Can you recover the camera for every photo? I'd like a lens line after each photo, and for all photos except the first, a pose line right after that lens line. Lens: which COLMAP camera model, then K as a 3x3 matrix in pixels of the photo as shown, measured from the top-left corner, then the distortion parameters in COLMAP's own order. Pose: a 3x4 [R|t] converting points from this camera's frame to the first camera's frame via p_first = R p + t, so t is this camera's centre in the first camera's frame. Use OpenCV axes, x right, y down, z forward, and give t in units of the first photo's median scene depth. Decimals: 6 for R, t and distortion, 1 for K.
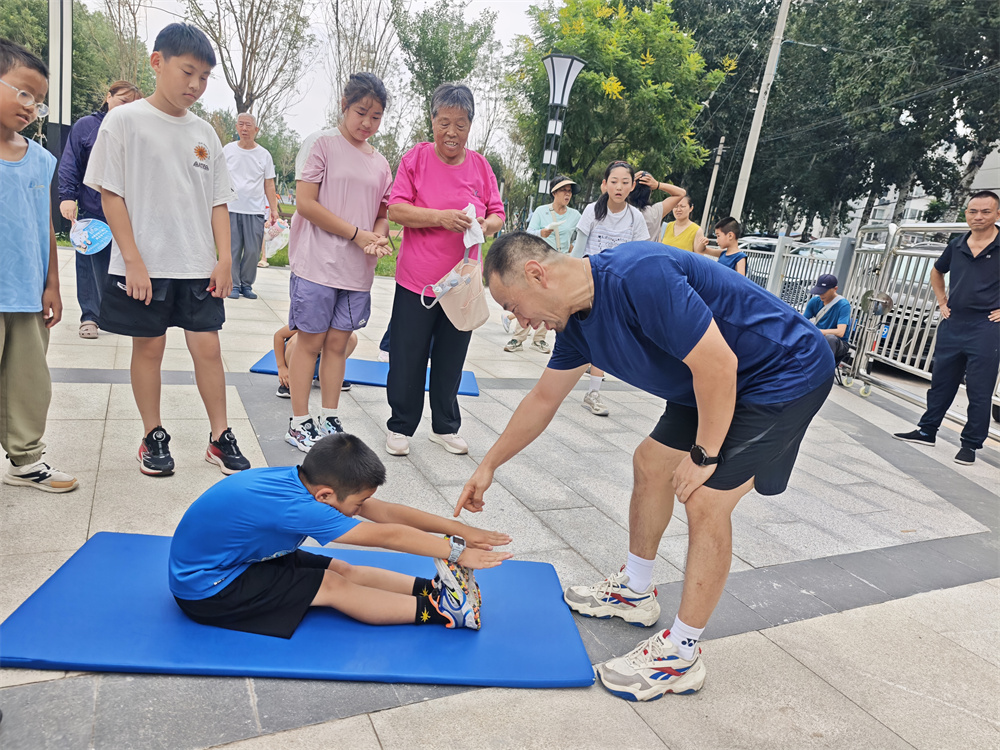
lens RADIAL K [[674.8, 0, 502.1], [0, 674.8, 375.6], [0, 0, 1]] dist [-0.007192, 0.000371]
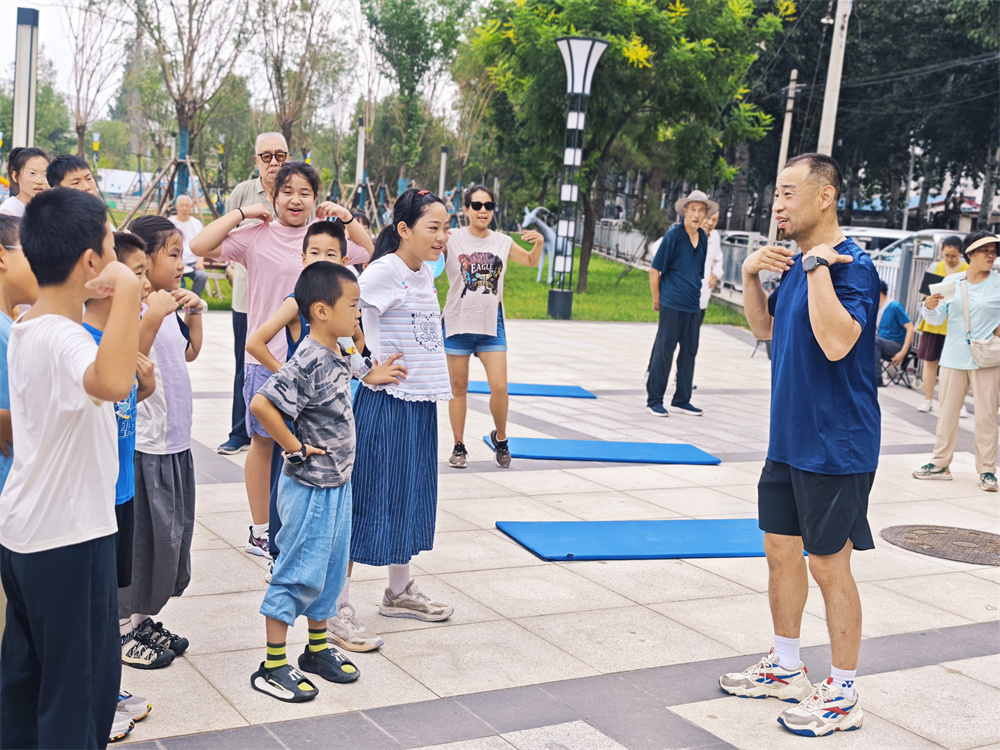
lens RADIAL K [[1333.2, 0, 498.8], [0, 1333.2, 376.4], [0, 0, 1]] dist [0.021339, 0.000000]
pose [[0.995376, -0.070899, 0.064806, -0.109627], [0.076554, 0.993049, -0.089409, 0.056246], [-0.058016, 0.093957, 0.993884, -0.435056]]
